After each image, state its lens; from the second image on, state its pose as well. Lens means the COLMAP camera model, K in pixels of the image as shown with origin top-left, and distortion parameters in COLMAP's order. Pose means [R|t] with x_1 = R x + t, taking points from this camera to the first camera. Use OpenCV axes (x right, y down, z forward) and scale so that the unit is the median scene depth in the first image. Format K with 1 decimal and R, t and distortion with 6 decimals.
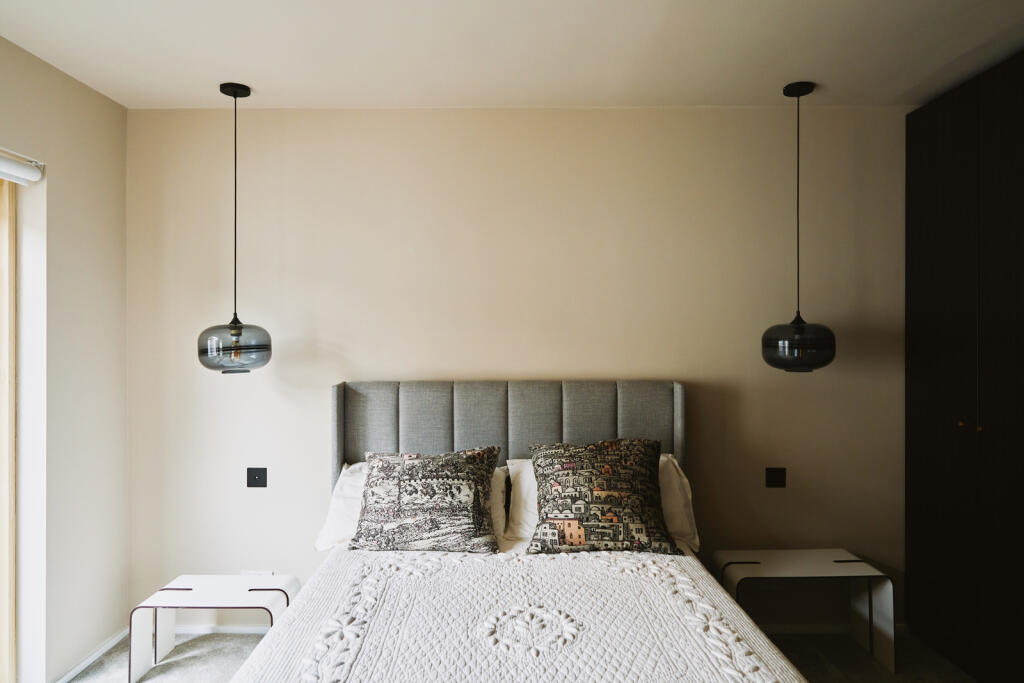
lens RADIAL K [[691.7, 0, 512.0], [0, 691.7, 341.5], [0, 0, 1]] dist [0.003255, 0.000264]
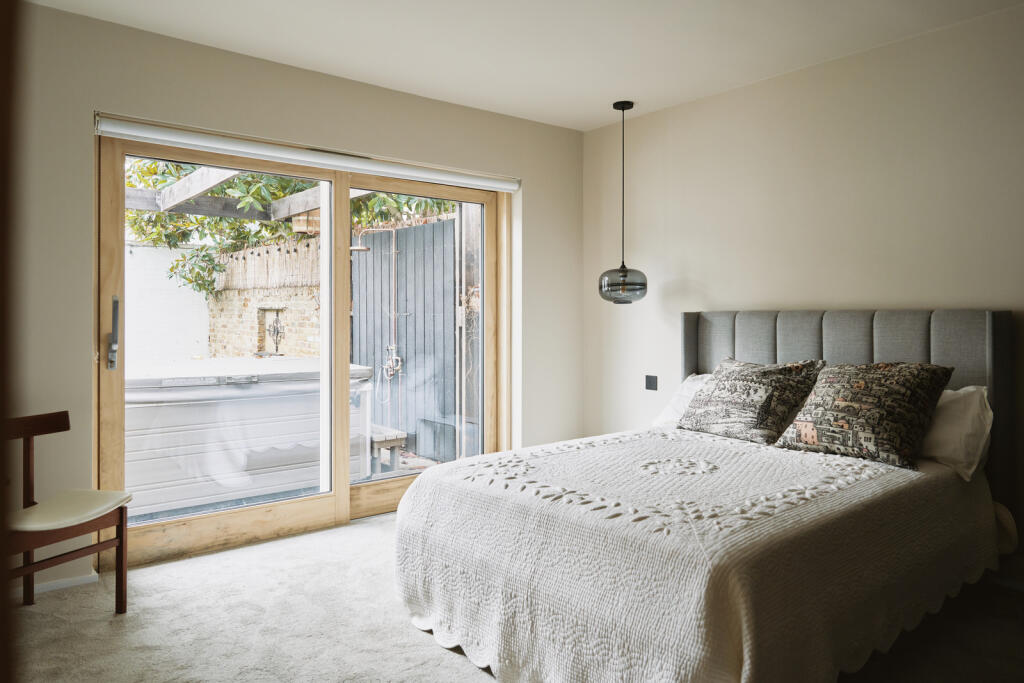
lens RADIAL K [[716.5, 0, 526.6], [0, 716.5, 305.3], [0, 0, 1]] dist [0.000478, -0.000377]
pose [[0.630613, -0.012610, -0.775995, 0.699647], [-0.007984, 0.999710, -0.022734, 0.095625], [0.776057, 0.020532, 0.630329, -0.101015]]
